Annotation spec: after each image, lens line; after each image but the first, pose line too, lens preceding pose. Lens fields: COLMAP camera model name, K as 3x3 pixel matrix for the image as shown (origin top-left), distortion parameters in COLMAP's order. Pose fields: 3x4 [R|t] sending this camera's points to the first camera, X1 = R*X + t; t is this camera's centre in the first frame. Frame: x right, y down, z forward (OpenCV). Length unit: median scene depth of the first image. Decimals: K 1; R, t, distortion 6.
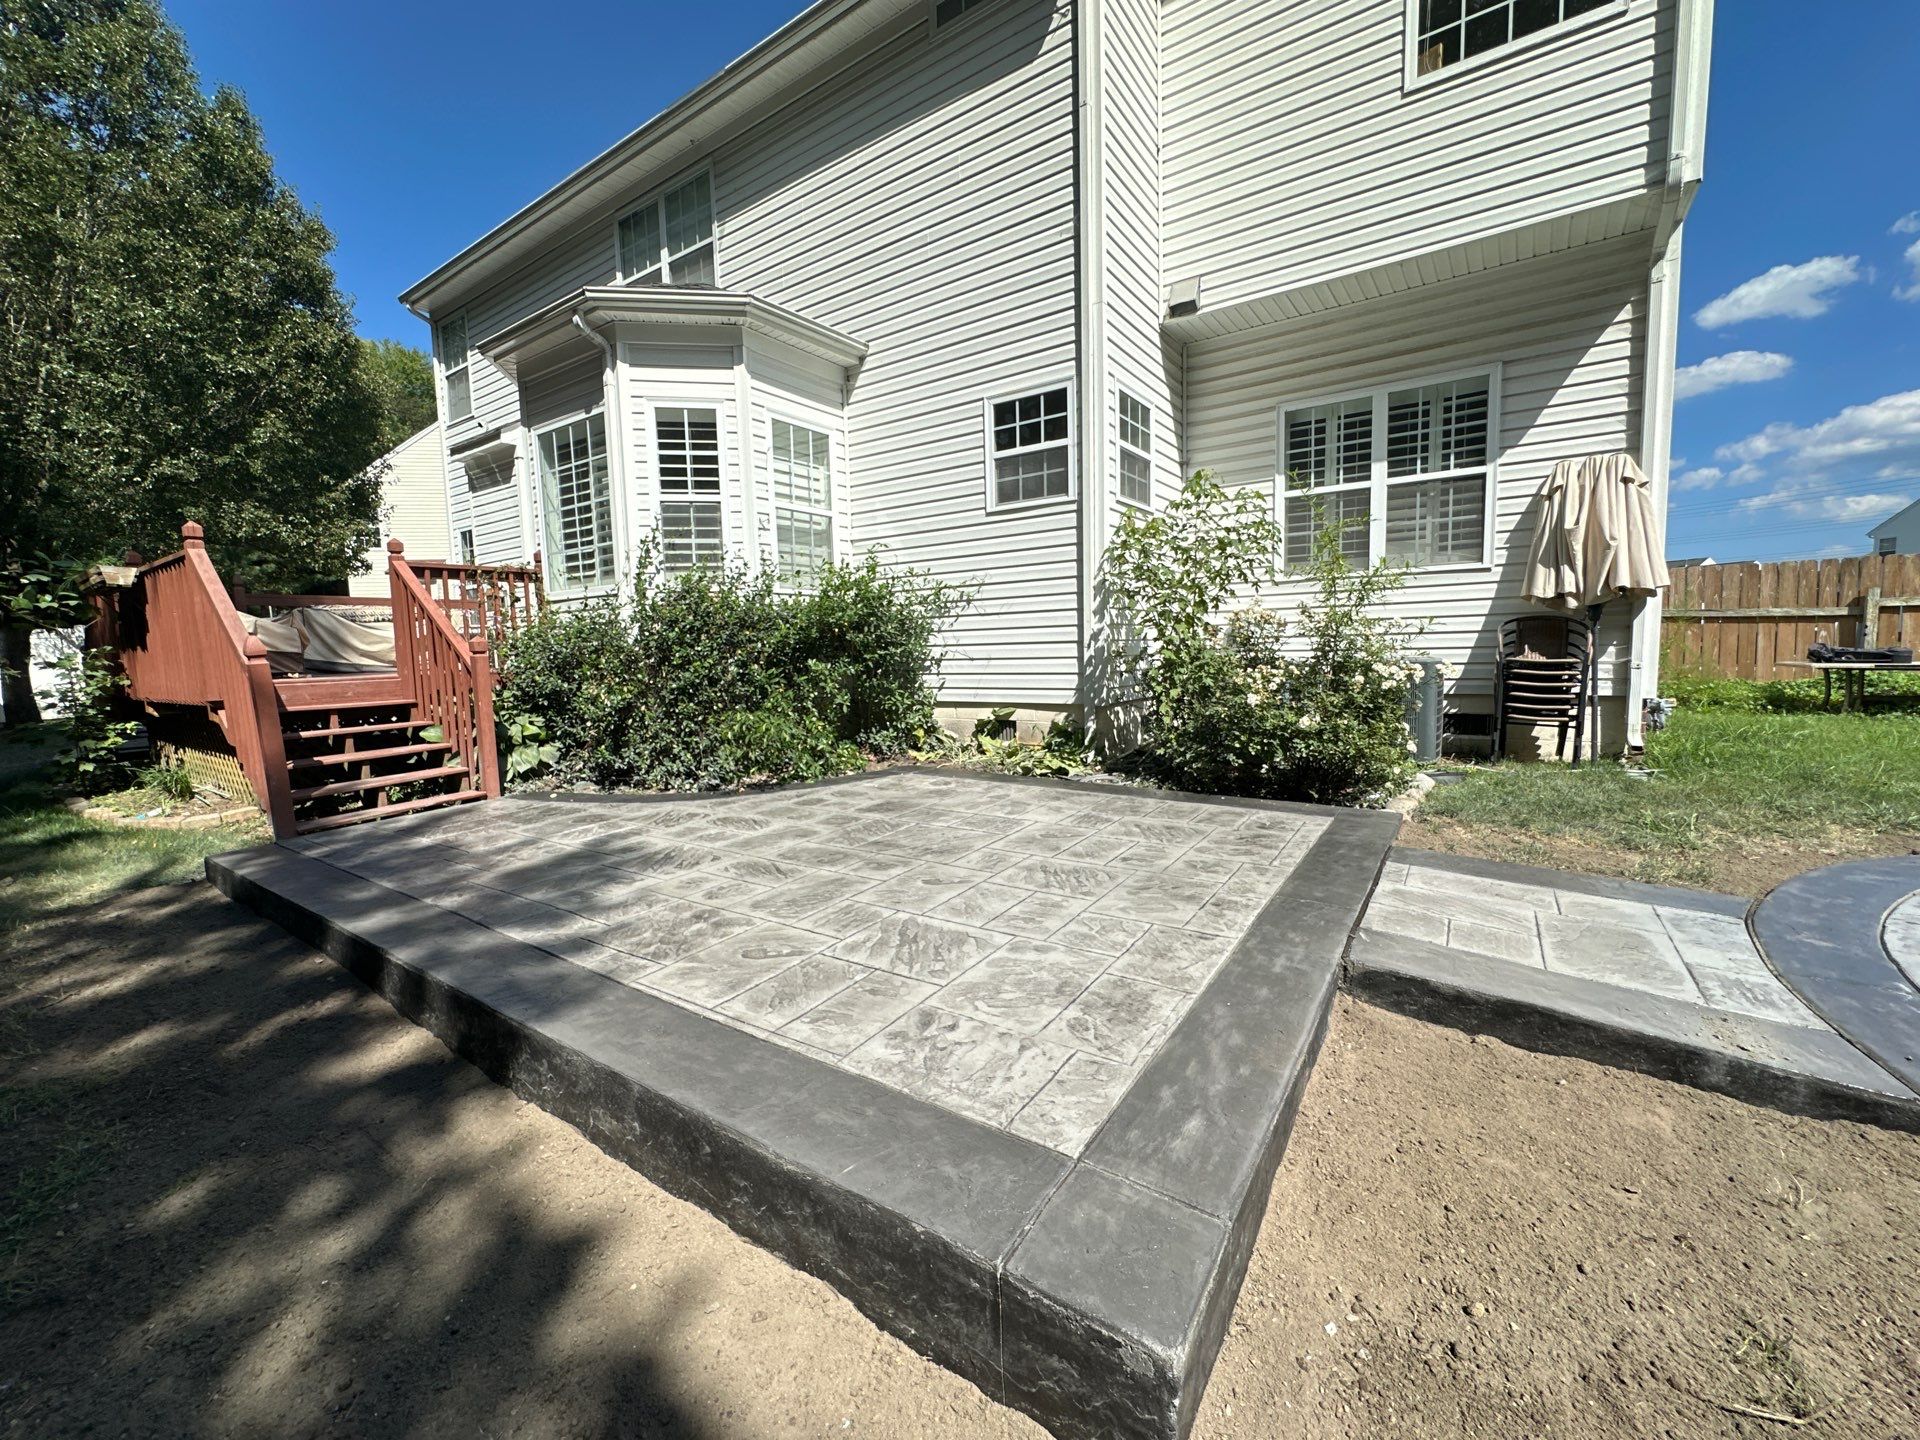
lens RADIAL K [[764.0, 0, 960.0], [0, 764.0, 720.0], [0, 0, 1]] dist [-0.002627, -0.000908]
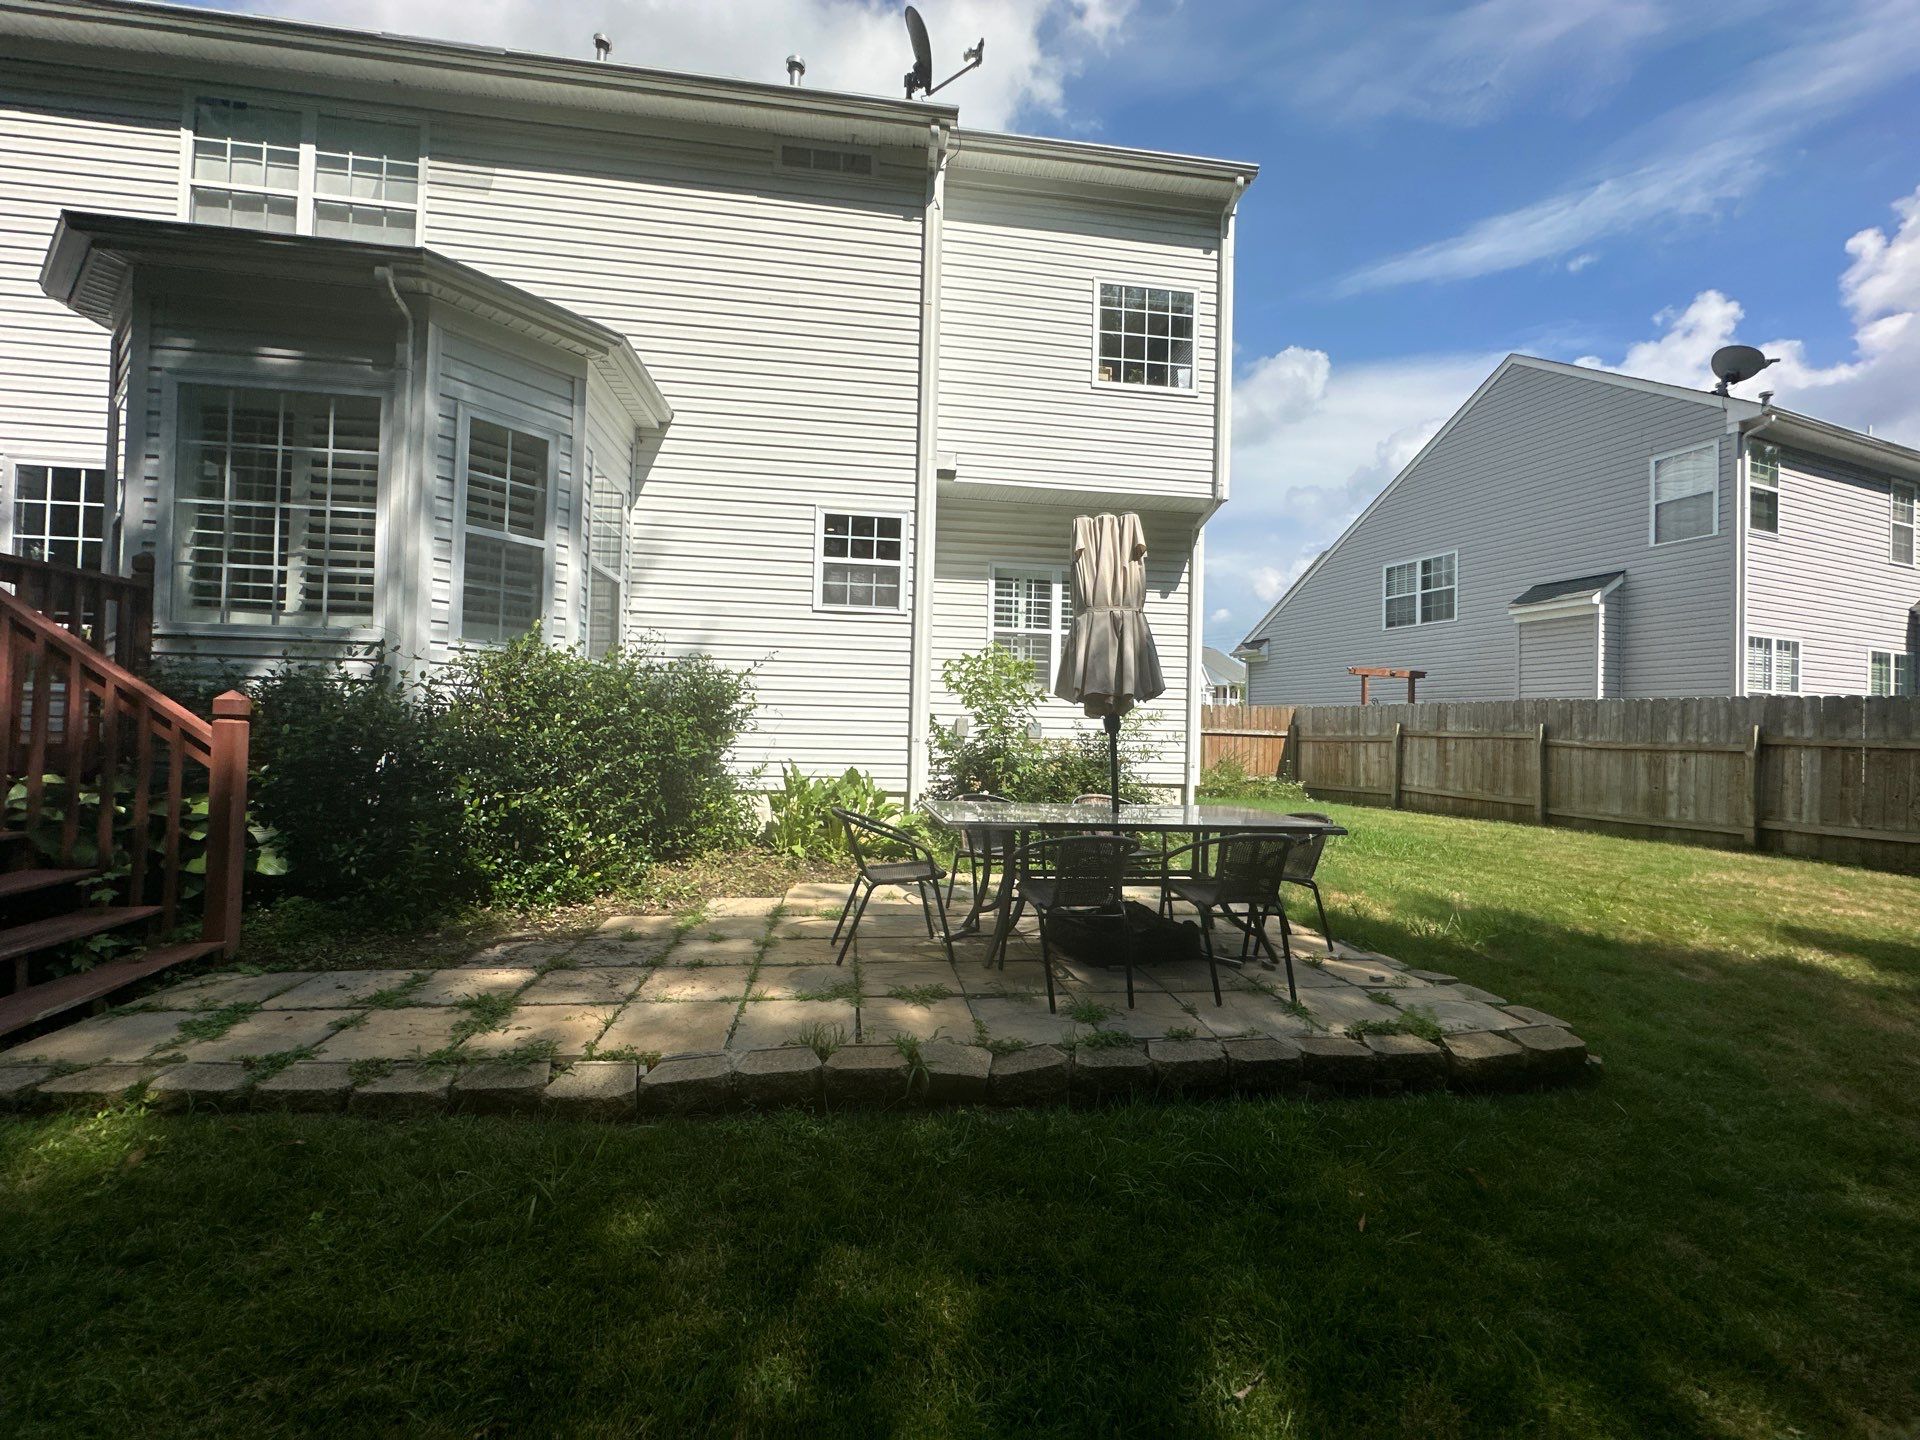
lens RADIAL K [[764.0, 0, 960.0], [0, 764.0, 720.0], [0, 0, 1]] dist [-0.002627, -0.000908]
pose [[0.738204, 0.058572, 0.672030, -0.525672], [0.017476, 0.994228, -0.105851, -0.005317], [-0.674351, 0.089884, 0.732920, 0.106891]]
